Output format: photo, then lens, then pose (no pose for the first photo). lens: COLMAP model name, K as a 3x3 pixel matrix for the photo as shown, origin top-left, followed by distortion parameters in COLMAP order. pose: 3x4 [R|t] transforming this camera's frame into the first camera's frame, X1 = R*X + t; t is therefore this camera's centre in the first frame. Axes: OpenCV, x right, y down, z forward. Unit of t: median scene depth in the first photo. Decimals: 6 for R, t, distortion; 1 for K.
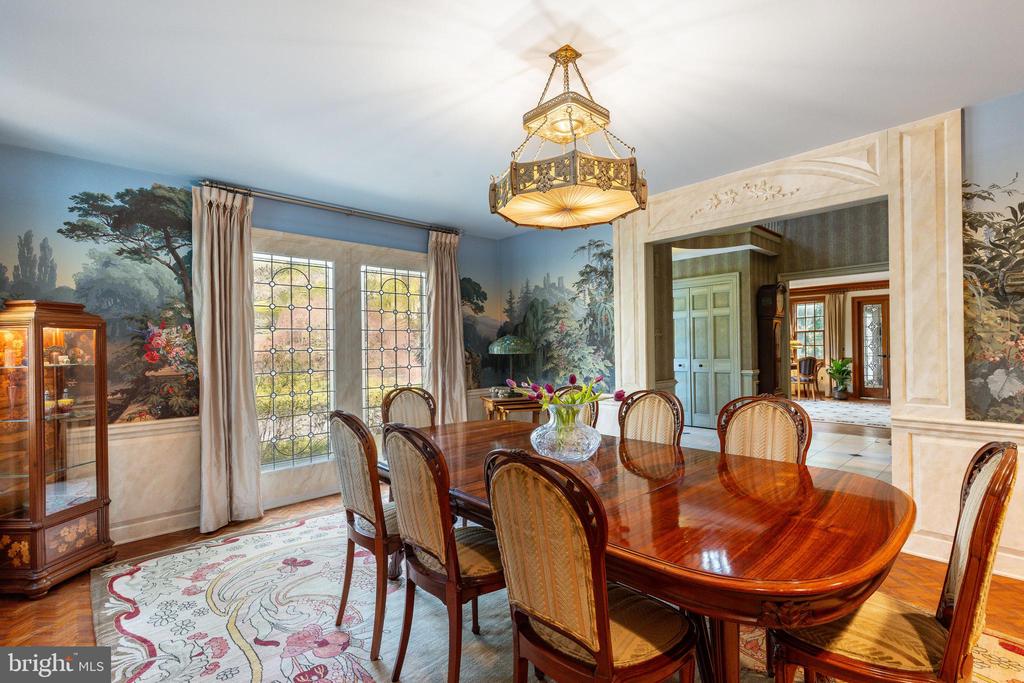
lens RADIAL K [[462.4, 0, 513.9], [0, 462.4, 345.2], [0, 0, 1]] dist [0.001496, 0.000063]
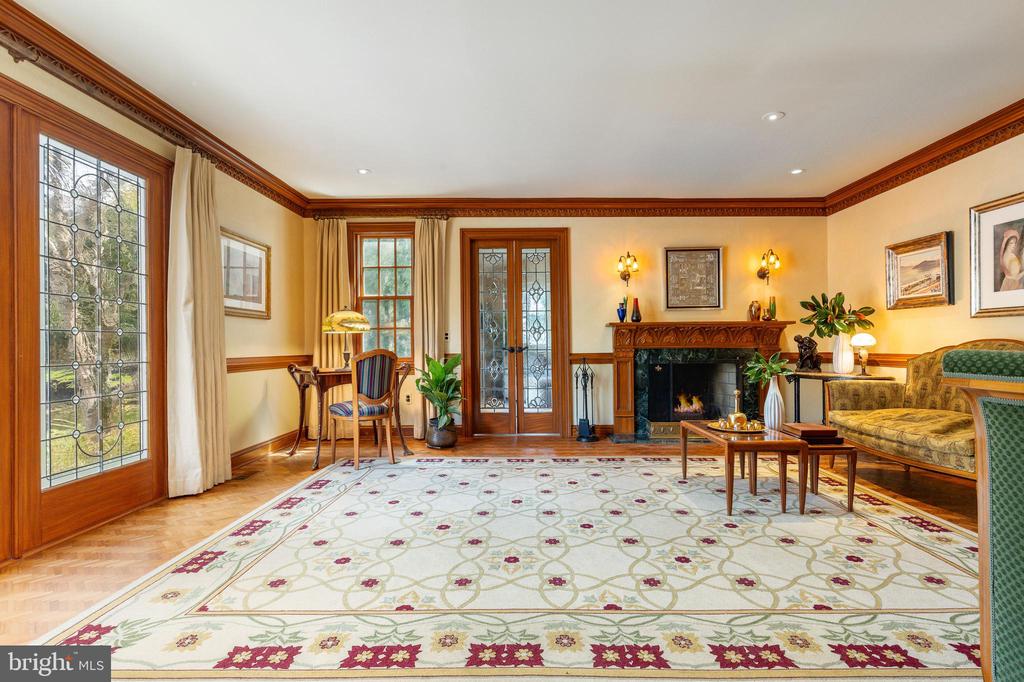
lens RADIAL K [[534.1, 0, 512.4], [0, 534.1, 343.5], [0, 0, 1]] dist [0.000266, 0.000004]
pose [[0.707455, 0.012019, 0.706656, 0.344324], [-0.007899, 0.999927, -0.009099, 0.019358], [-0.706714, 0.000855, 0.707499, 0.521496]]
